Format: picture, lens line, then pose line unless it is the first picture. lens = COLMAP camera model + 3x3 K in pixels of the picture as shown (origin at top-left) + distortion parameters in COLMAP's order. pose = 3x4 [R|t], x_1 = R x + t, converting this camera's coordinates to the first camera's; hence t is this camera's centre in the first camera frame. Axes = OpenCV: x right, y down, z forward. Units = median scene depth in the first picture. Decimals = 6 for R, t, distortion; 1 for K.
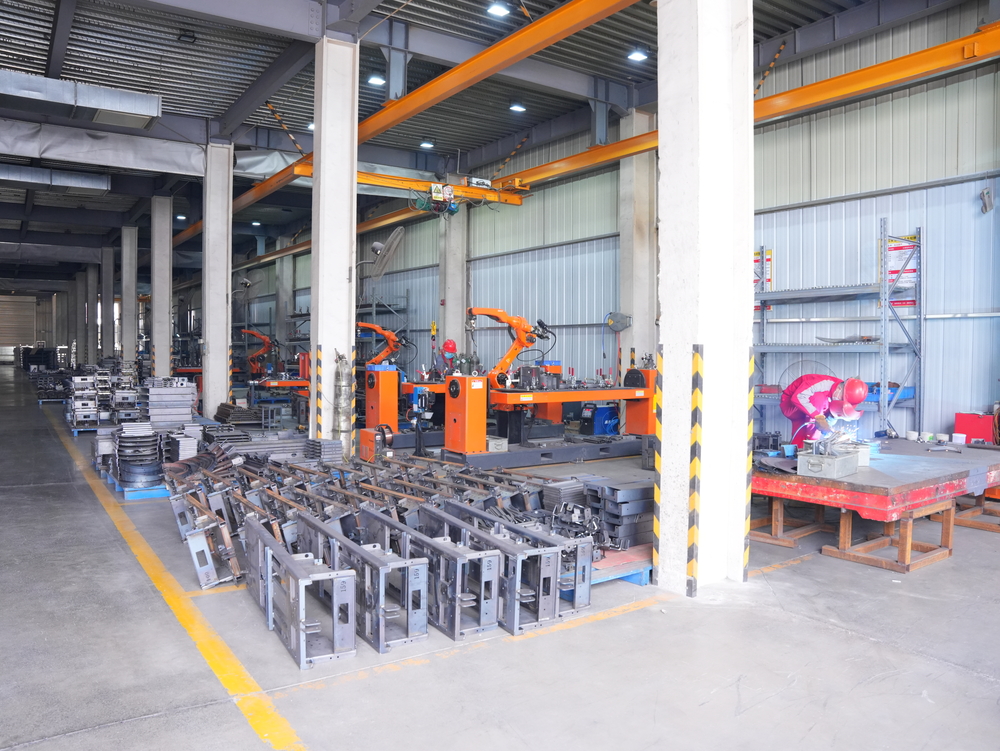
lens RADIAL K [[762.4, 0, 500.0], [0, 762.4, 375.5], [0, 0, 1]] dist [-0.168254, 0.129419]
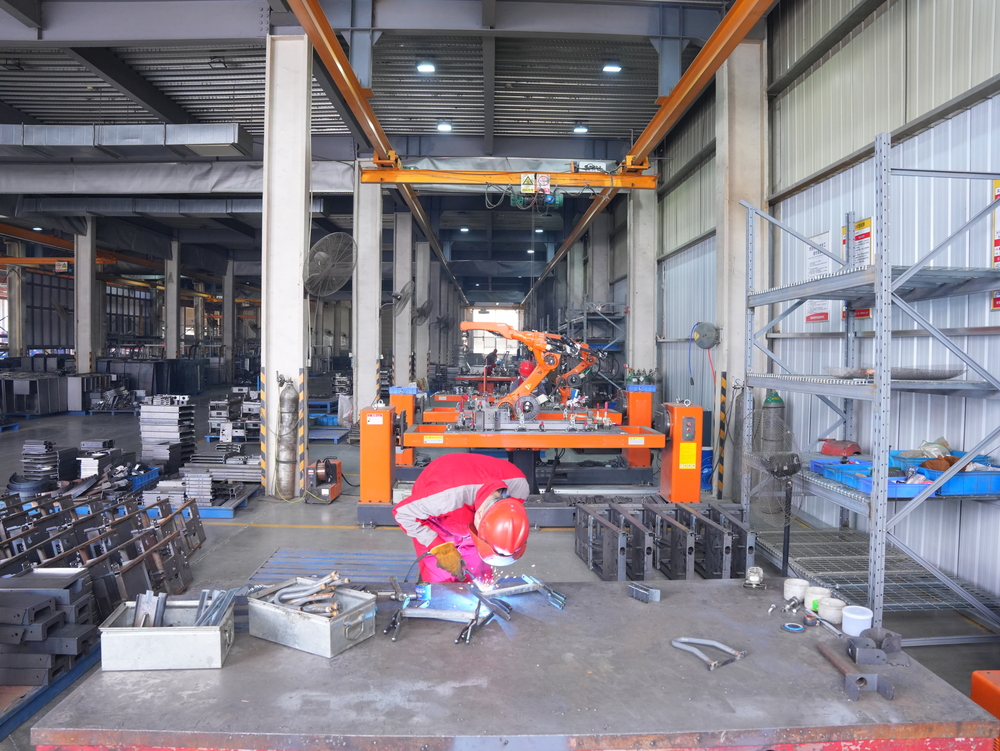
lens RADIAL K [[762.4, 0, 500.0], [0, 762.4, 375.5], [0, 0, 1]] dist [-0.168254, 0.129419]
pose [[0.834994, 0.021262, -0.549848, 0.388830], [-0.023671, 0.999716, 0.002710, -0.029799], [0.549750, 0.010752, 0.835260, 0.291949]]
